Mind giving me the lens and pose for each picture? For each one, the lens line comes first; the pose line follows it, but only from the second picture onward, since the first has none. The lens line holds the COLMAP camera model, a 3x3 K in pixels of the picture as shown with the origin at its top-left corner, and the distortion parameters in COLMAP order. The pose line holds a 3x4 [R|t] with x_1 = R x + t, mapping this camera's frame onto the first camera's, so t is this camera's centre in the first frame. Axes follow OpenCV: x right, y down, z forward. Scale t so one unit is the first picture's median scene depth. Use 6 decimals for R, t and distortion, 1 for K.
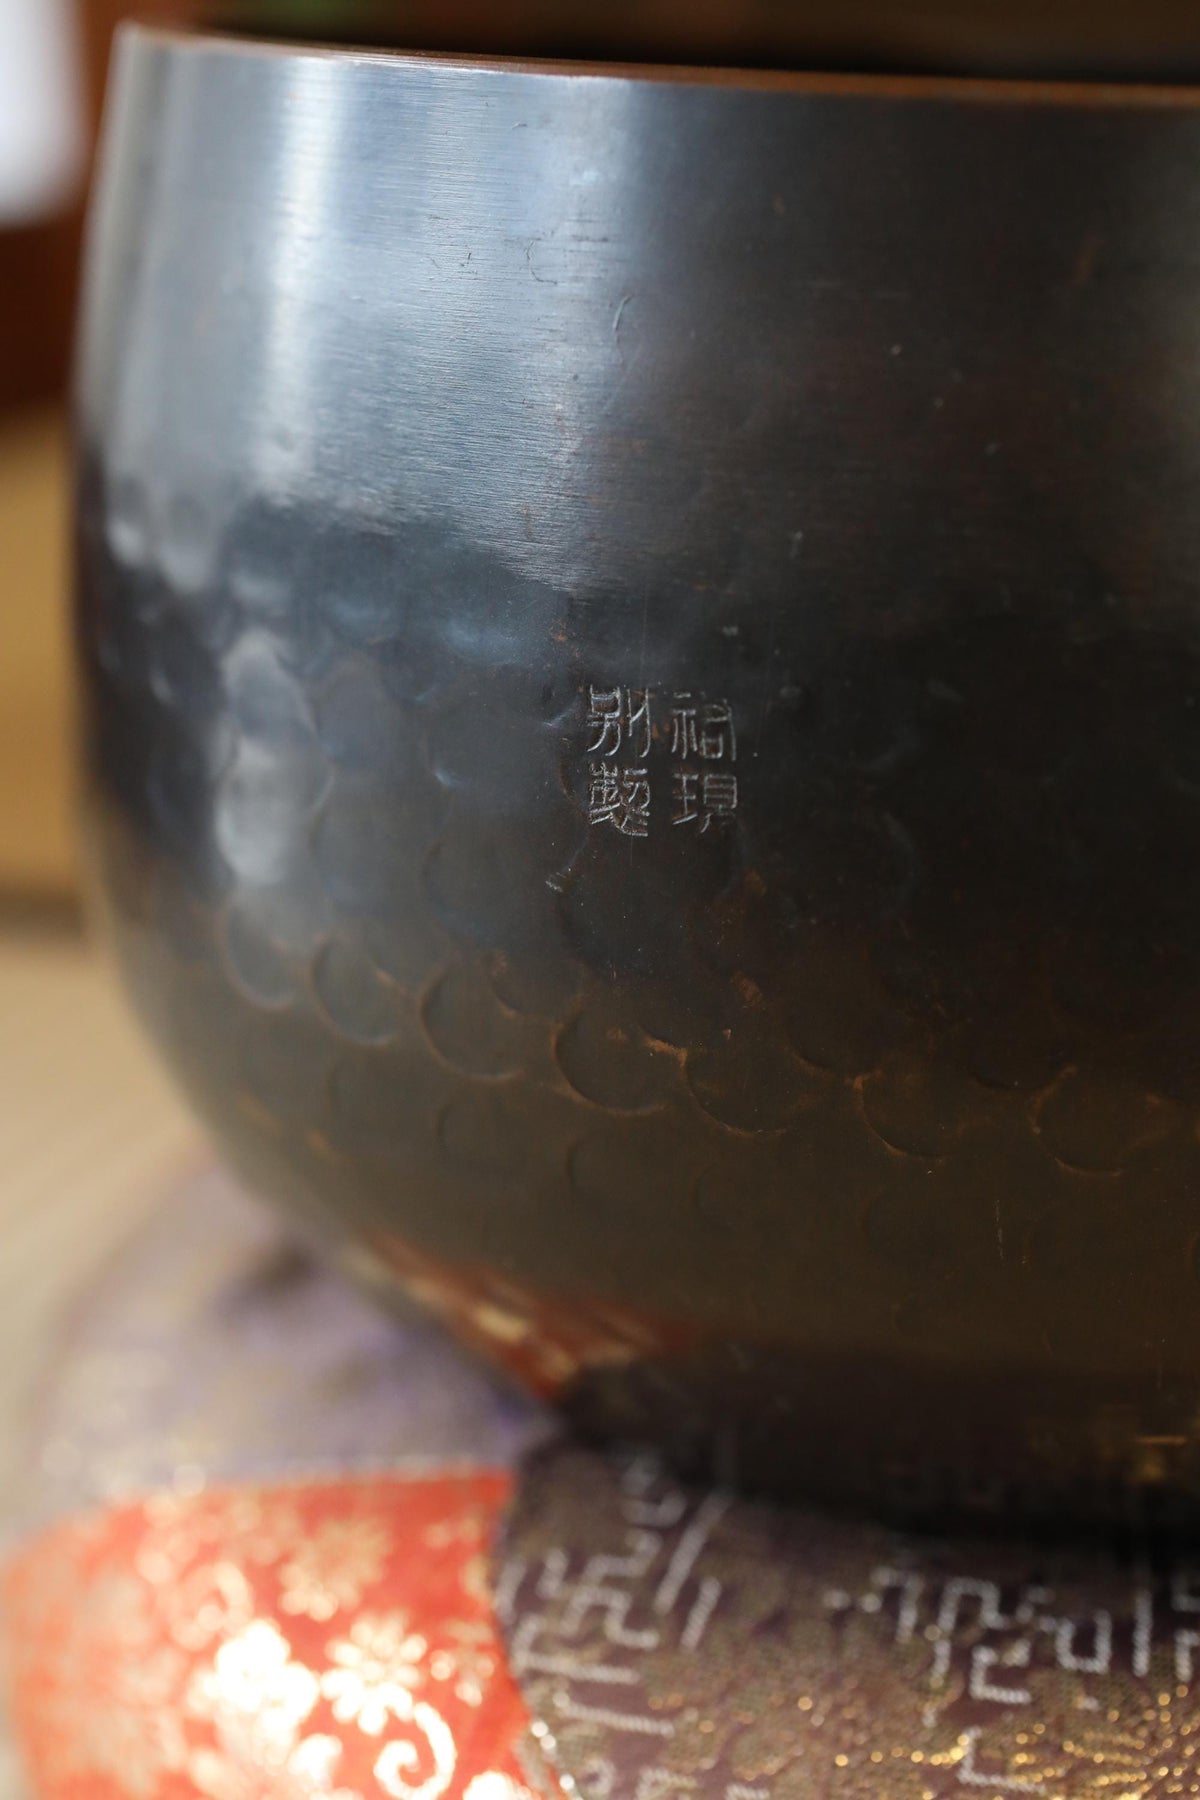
lens RADIAL K [[3020.3, 0, 600.0], [0, 3020.3, 900.0], [0, 0, 1]] dist [-0.011500, 0.300939]
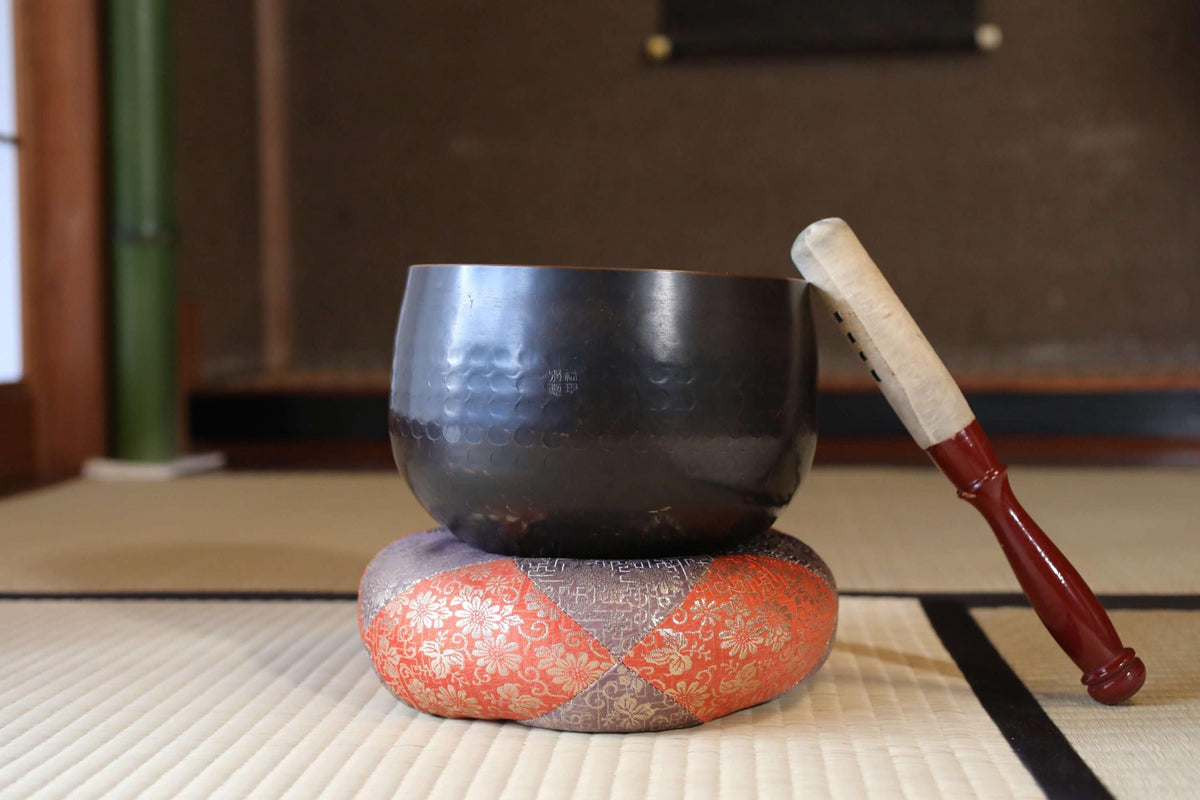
lens RADIAL K [[1877.0, 0, 600.5], [0, 1877.0, 424.4], [0, 0, 1]] dist [0.021386, 0.117819]
pose [[0.964139, -0.009407, 0.265232, -0.733403], [0.073533, 0.969716, -0.232904, 0.741821], [-0.255008, 0.244055, 0.935632, -1.988540]]
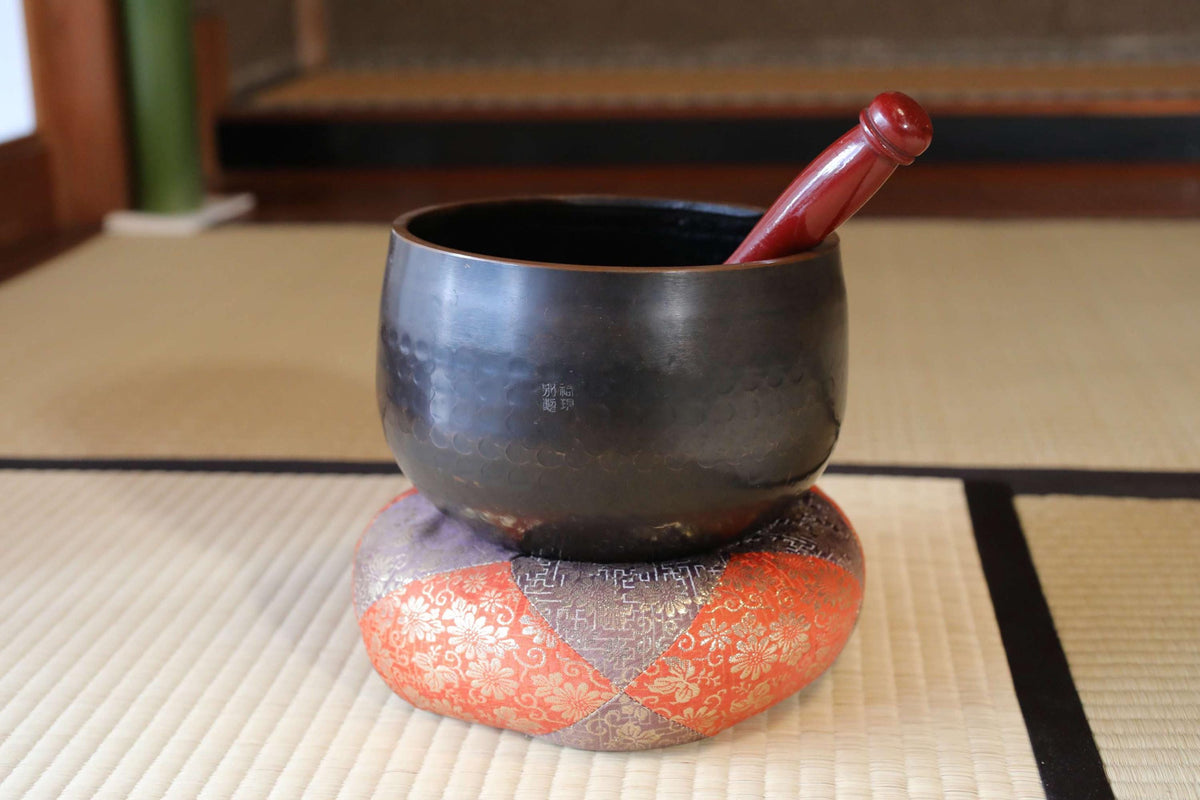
lens RADIAL K [[1877.0, 0, 600.5], [0, 1877.0, 424.4], [0, 0, 1]] dist [0.021386, 0.117819]
pose [[0.973480, -0.069206, 0.218053, -0.525105], [0.072948, 0.997294, -0.009148, 0.029823], [-0.216829, 0.024812, 0.975894, -1.838152]]
